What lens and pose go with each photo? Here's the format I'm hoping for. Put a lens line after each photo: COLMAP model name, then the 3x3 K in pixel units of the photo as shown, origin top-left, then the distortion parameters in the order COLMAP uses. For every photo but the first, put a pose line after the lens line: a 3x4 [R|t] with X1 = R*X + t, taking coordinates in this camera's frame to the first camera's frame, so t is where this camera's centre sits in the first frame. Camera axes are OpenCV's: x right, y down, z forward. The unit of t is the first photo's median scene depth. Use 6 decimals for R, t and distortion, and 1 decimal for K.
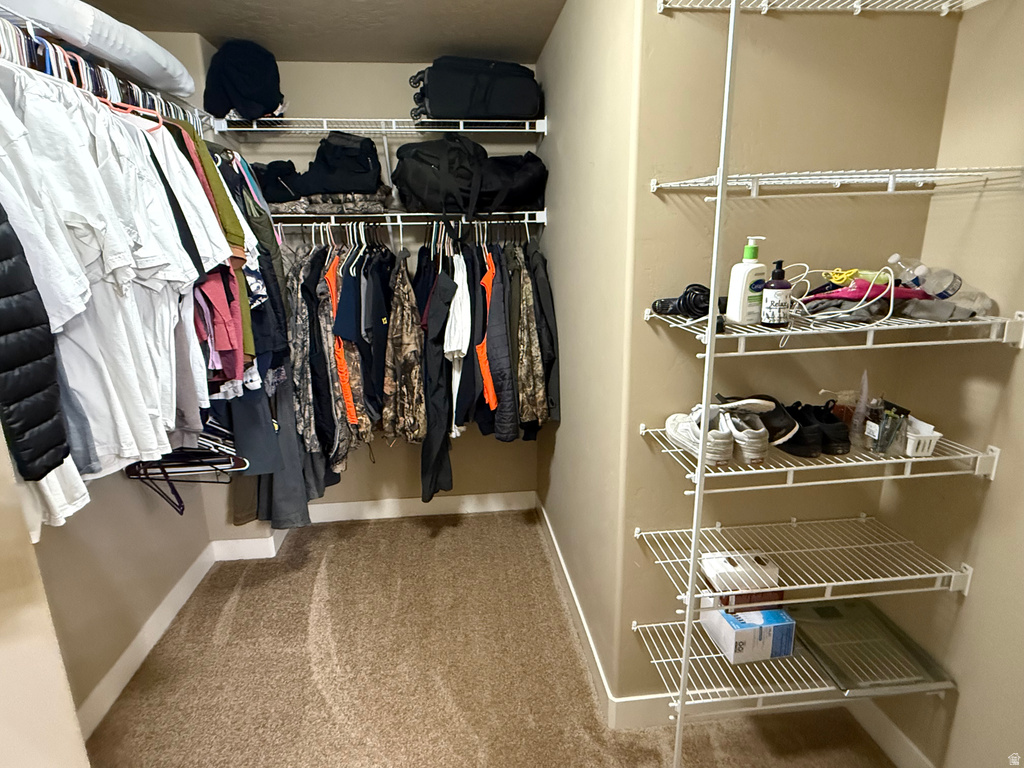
lens RADIAL K [[541.8, 0, 506.1], [0, 541.8, 383.9], [0, 0, 1]] dist [-0.002747, -0.000219]
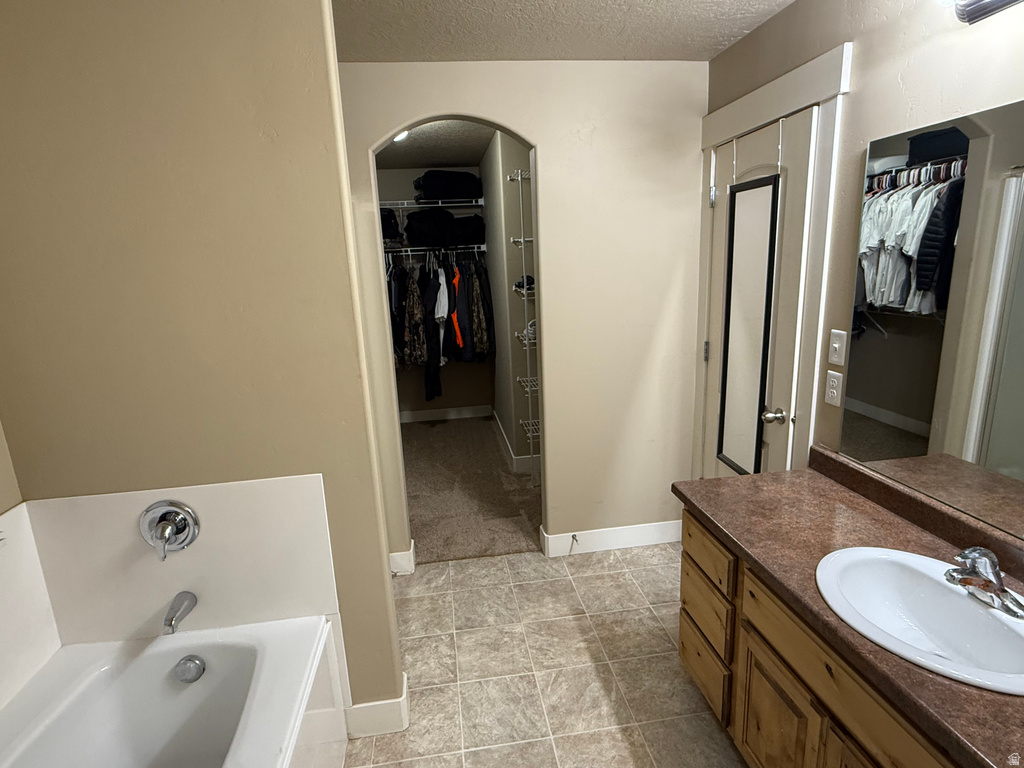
lens RADIAL K [[541.8, 0, 506.1], [0, 541.8, 383.9], [0, 0, 1]] dist [-0.002747, -0.000219]
pose [[0.999035, -0.036591, 0.024287, 0.083978], [0.037243, 0.998942, -0.026972, 0.236326], [-0.023275, 0.027851, 0.999341, -0.937763]]
